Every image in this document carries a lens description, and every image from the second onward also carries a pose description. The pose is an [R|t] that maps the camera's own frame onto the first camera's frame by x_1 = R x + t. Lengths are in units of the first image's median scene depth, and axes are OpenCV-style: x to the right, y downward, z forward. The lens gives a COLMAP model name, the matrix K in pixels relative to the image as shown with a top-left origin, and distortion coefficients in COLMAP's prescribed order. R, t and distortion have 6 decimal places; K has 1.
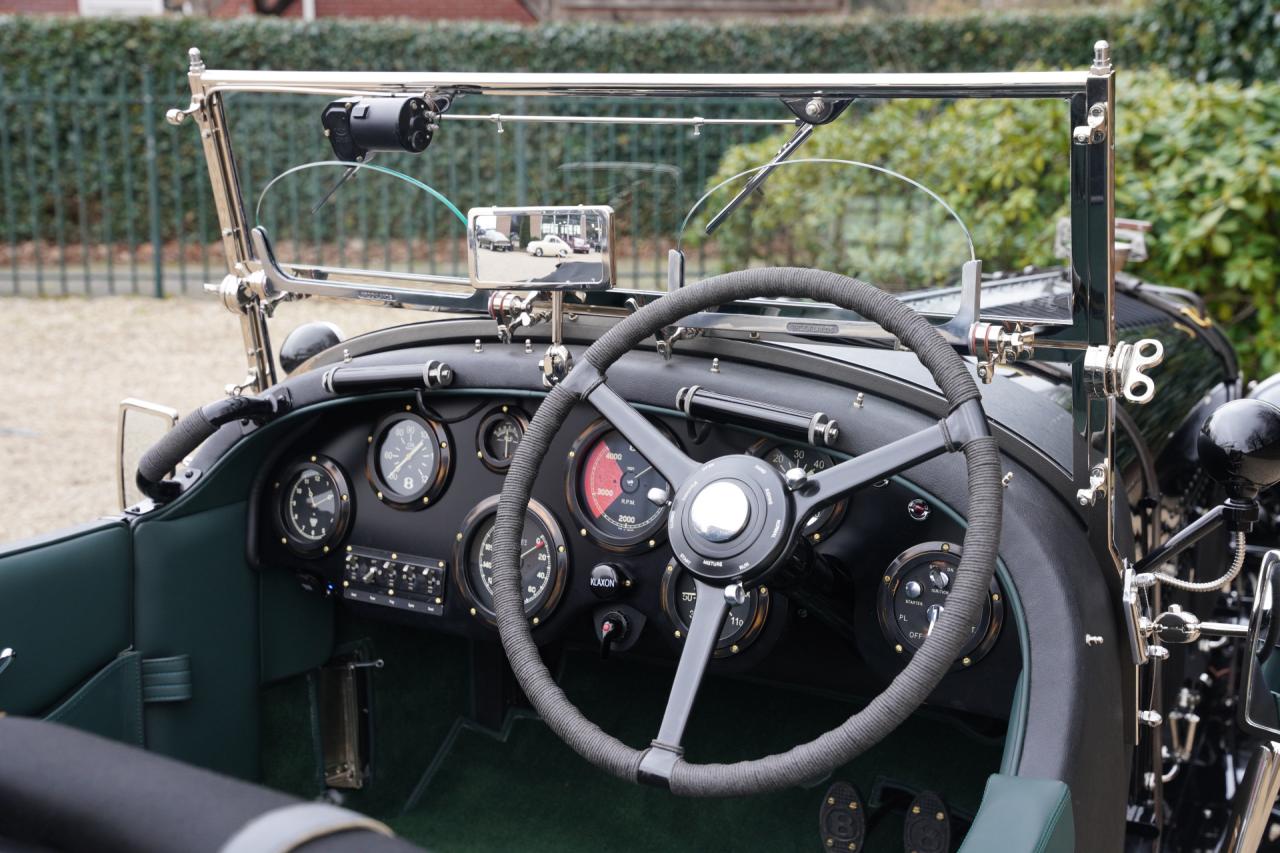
lens RADIAL K [[1473.0, 0, 640.0], [0, 1473.0, 426.5], [0, 0, 1]] dist [-0.012088, 0.255018]
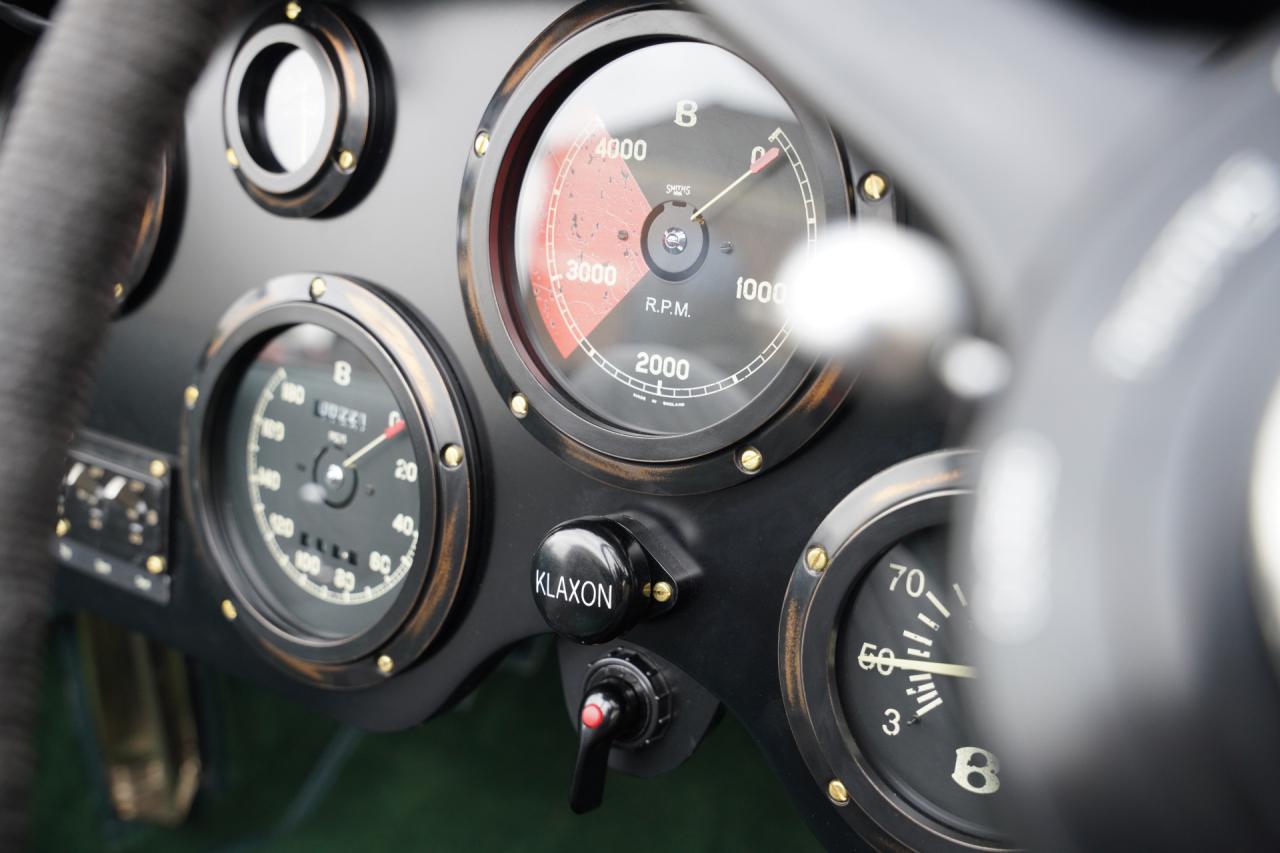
lens RADIAL K [[1473.0, 0, 640.0], [0, 1473.0, 426.5], [0, 0, 1]] dist [-0.012088, 0.255018]
pose [[0.999025, 0.015365, -0.041389, -0.001140], [-0.009337, 0.989810, 0.142090, 0.032945], [0.043151, -0.141565, 0.988988, 0.699563]]
